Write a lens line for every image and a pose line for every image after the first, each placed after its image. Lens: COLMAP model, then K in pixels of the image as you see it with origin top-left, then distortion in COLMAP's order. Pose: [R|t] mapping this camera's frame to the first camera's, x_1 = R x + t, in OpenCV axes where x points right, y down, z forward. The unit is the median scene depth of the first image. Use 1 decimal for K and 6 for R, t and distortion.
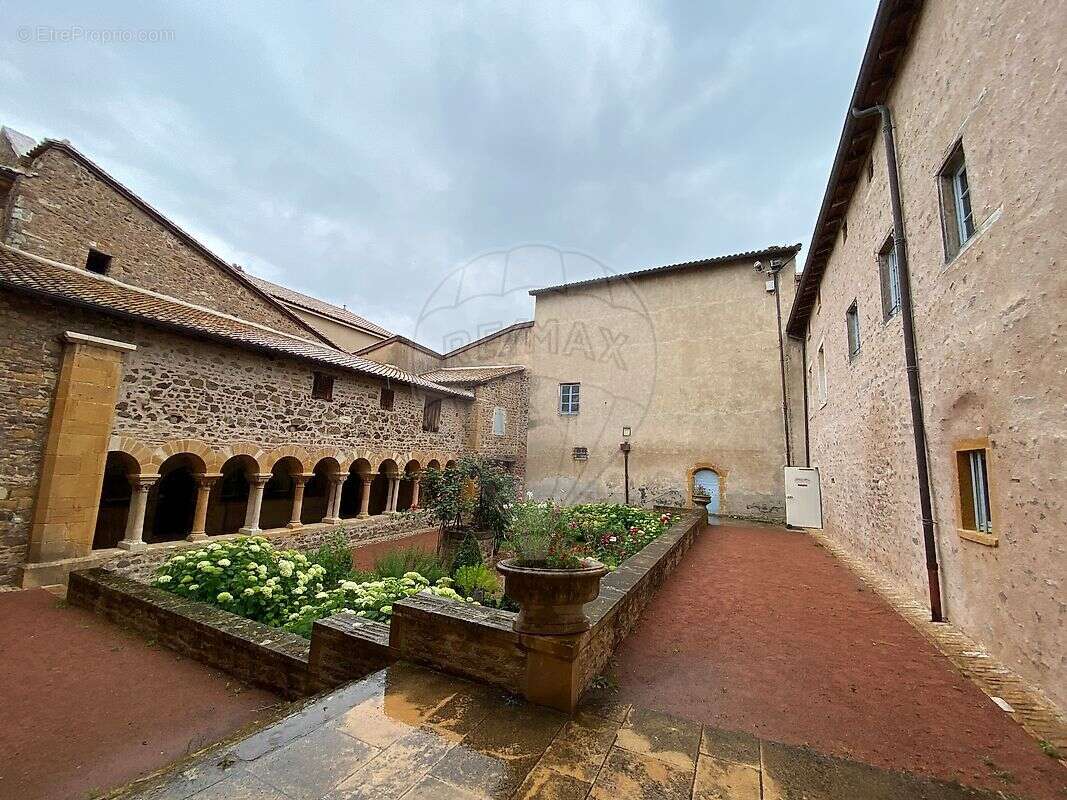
lens RADIAL K [[429.5, 0, 538.1], [0, 429.5, 400.1], [0, 0, 1]] dist [0.010045, -0.003583]
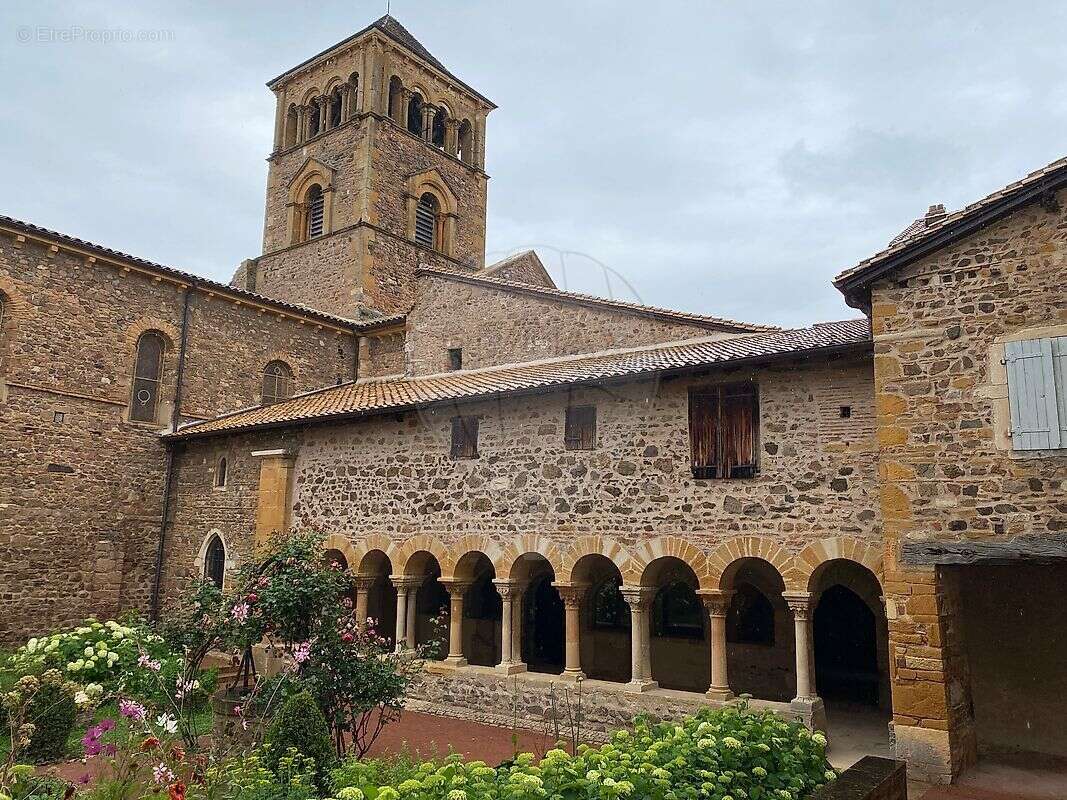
lens RADIAL K [[808.6, 0, 530.2], [0, 808.6, 391.8], [0, 0, 1]] dist [0.015825, -0.006477]
pose [[-0.182829, -0.230599, -0.955718, 0.556389], [0.115019, 0.960411, -0.253734, 0.193096], [0.976393, -0.156316, -0.149068, 1.157826]]
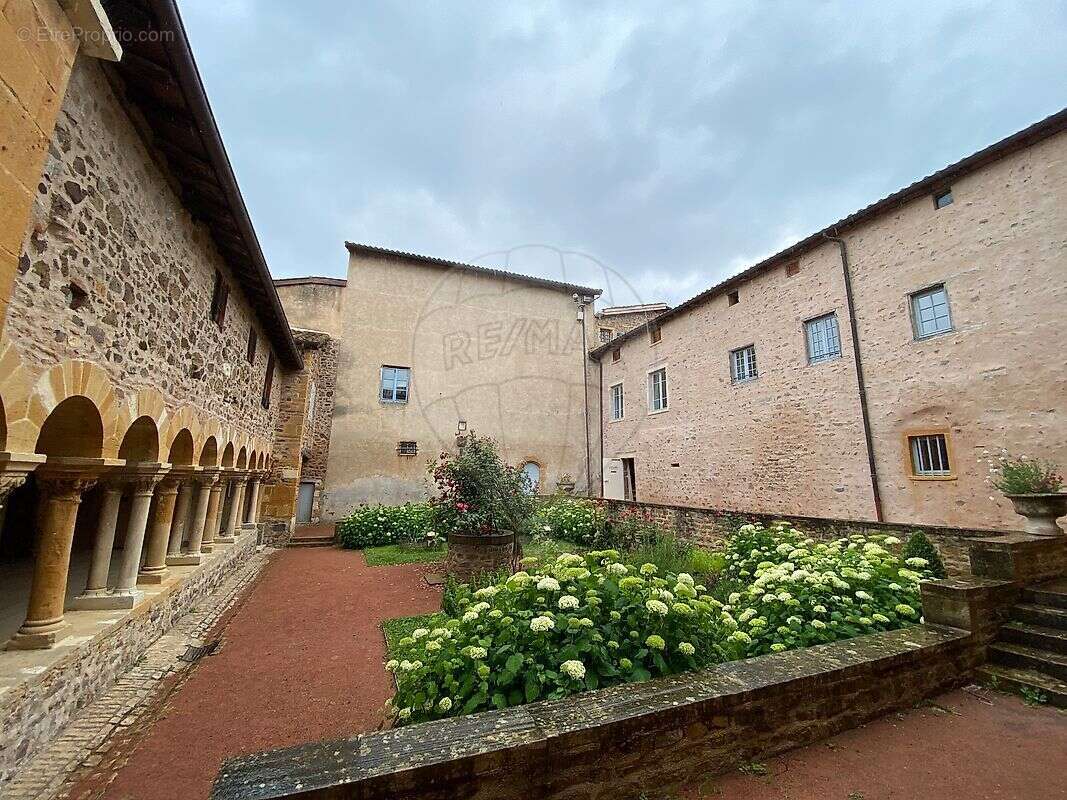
lens RADIAL K [[429.5, 0, 531.7], [0, 429.5, 398.4], [0, 0, 1]] dist [0.010045, -0.003583]
pose [[0.647845, 0.101099, 0.755034, -0.571692], [-0.087578, 0.994467, -0.058014, 0.073656], [-0.756721, -0.028540, 0.653115, 0.340101]]
